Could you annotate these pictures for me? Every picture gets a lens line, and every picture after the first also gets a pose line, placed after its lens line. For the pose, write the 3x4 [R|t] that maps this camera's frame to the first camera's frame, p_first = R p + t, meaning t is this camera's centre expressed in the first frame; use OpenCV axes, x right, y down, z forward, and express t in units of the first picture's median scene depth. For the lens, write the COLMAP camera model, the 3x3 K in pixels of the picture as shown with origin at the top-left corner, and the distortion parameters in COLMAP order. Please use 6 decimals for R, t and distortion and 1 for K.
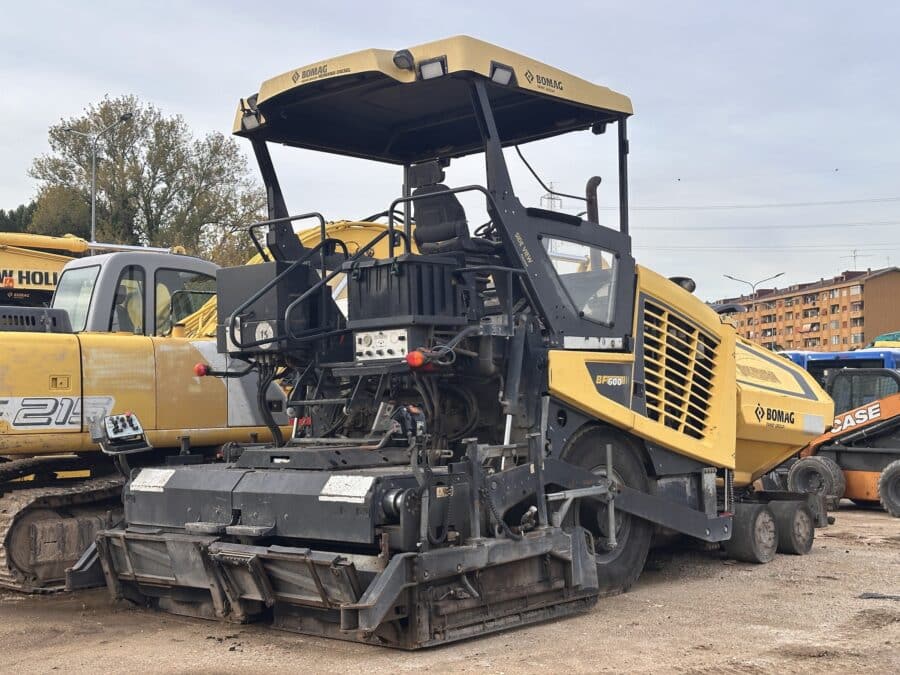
lens RADIAL K [[1245.0, 0, 450.0], [0, 1245.0, 337.5], [0, 0, 1]] dist [0.174588, -0.001922]
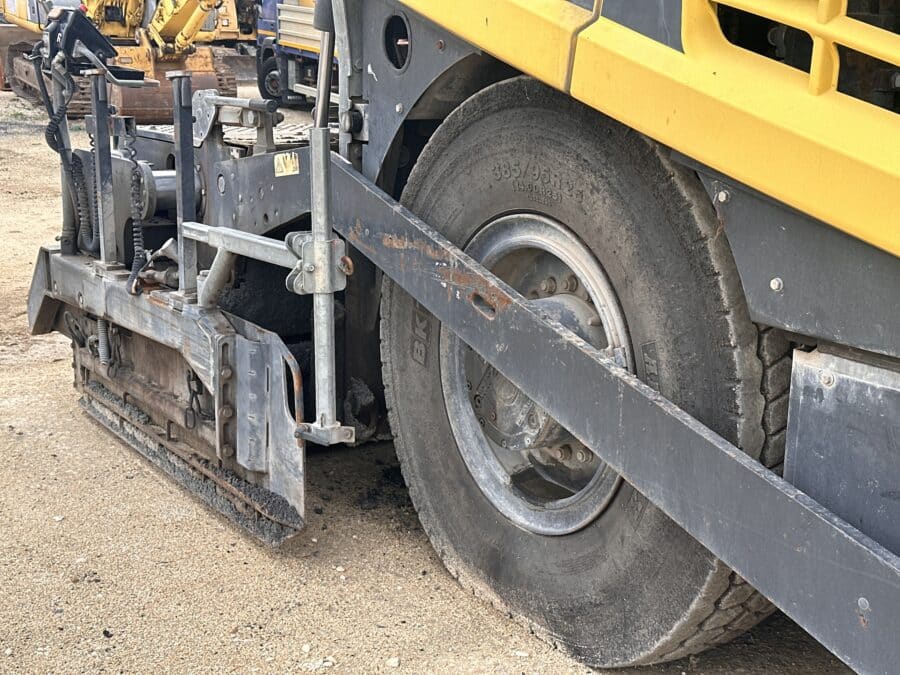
lens RADIAL K [[1254.5, 0, 450.0], [0, 1254.5, 337.5], [0, 0, 1]] dist [0.126148, -0.003752]
pose [[-0.262070, 0.242725, -0.934026, 0.453581], [0.056530, 0.970052, 0.236226, 0.066210], [0.963392, 0.009107, -0.267943, 1.179209]]
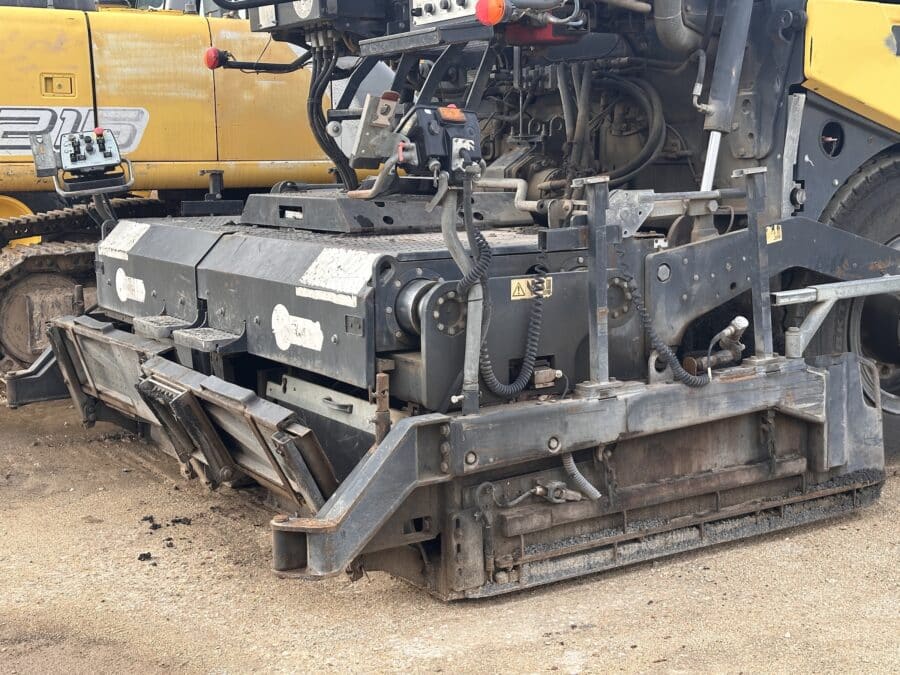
lens RADIAL K [[1283.4, 0, 435.1], [0, 1283.4, 336.3], [0, 0, 1]] dist [0.127905, -0.029517]
pose [[0.961472, 0.043332, -0.271467, 0.086487], [0.011301, 0.980434, 0.196525, 0.039875], [0.274672, -0.192021, 0.942169, 0.470811]]
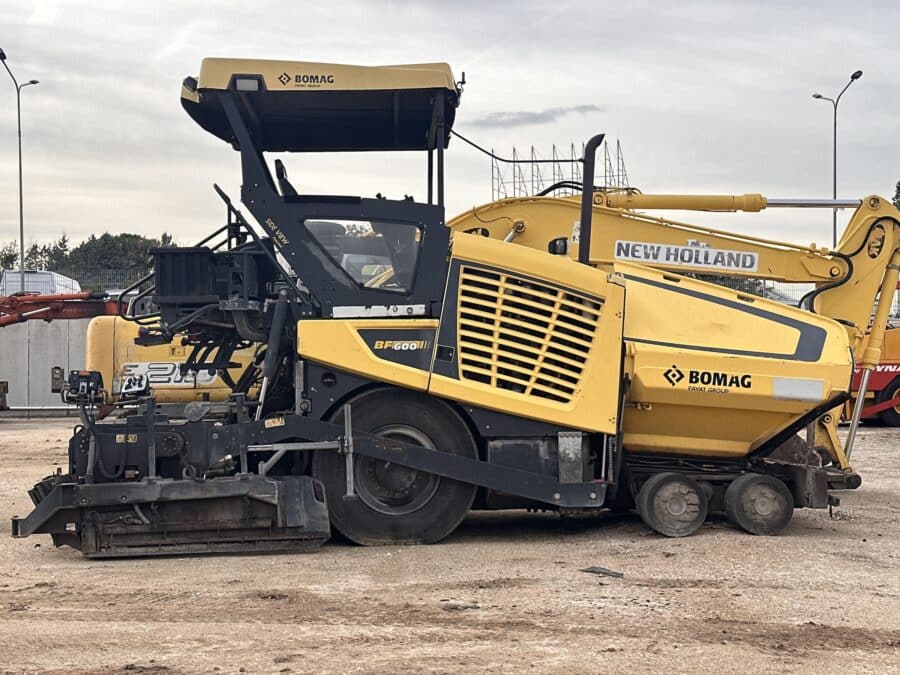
lens RADIAL K [[1254.5, 0, 450.0], [0, 1254.5, 337.5], [0, 0, 1]] dist [0.126148, -0.003752]
pose [[0.719293, -0.018126, -0.694470, 1.006117], [0.039222, 0.999125, 0.014547, 0.015368], [0.693598, -0.037702, 0.719375, 0.287632]]
